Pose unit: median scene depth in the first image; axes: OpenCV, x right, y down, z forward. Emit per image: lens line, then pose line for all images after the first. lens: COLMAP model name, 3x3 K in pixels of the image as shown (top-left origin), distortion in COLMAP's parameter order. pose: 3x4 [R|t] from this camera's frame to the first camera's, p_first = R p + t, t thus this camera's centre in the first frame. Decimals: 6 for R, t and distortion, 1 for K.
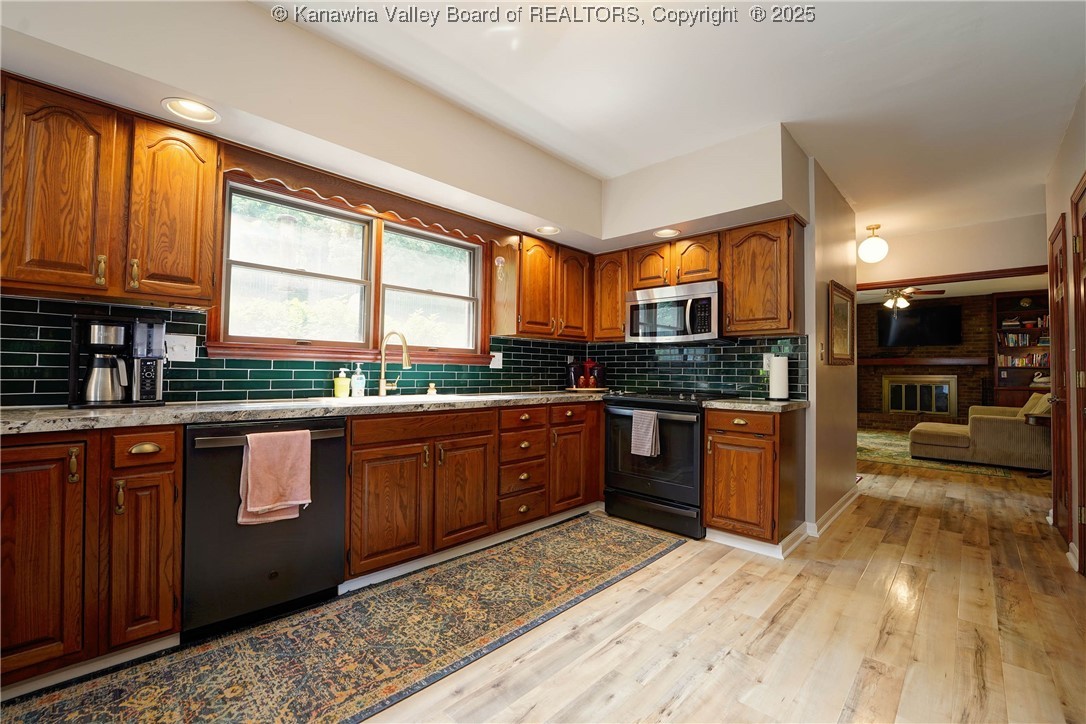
lens RADIAL K [[455.5, 0, 543.0], [0, 455.5, 362.0], [0, 0, 1]] dist [-0.034650, 0.007104]
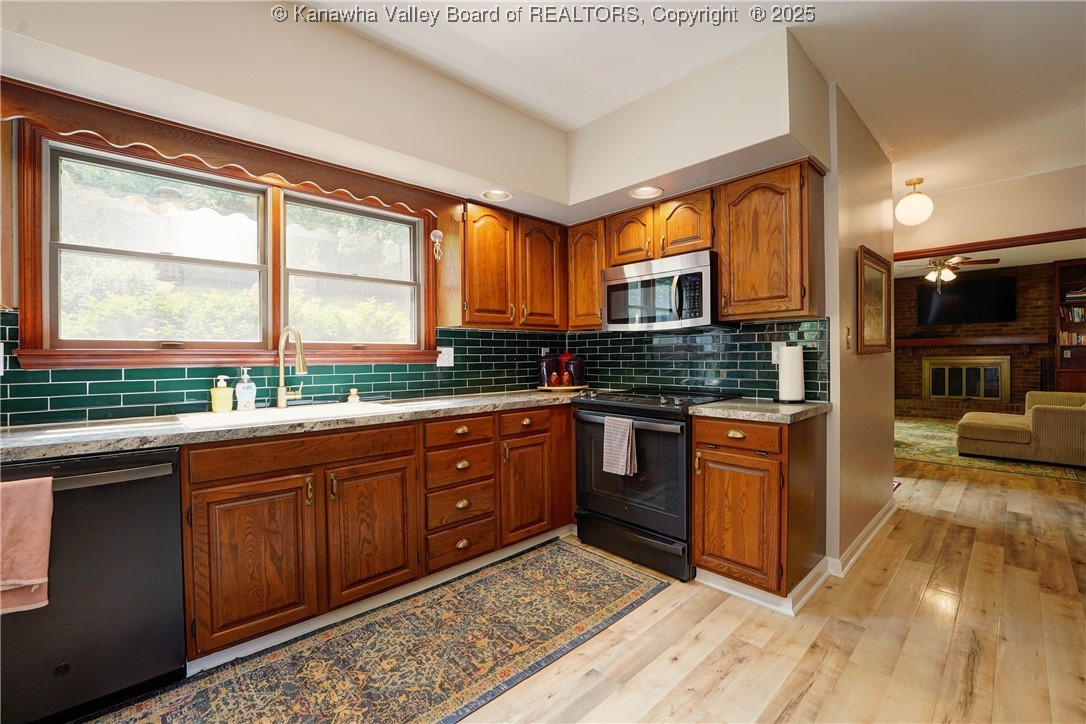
lens RADIAL K [[455.5, 0, 543.0], [0, 455.5, 362.0], [0, 0, 1]] dist [-0.034650, 0.007104]
pose [[0.998385, -0.020939, -0.052814, 0.138649], [0.022603, 0.999260, 0.031106, -0.018485], [0.052124, -0.032249, 0.998120, 0.204923]]
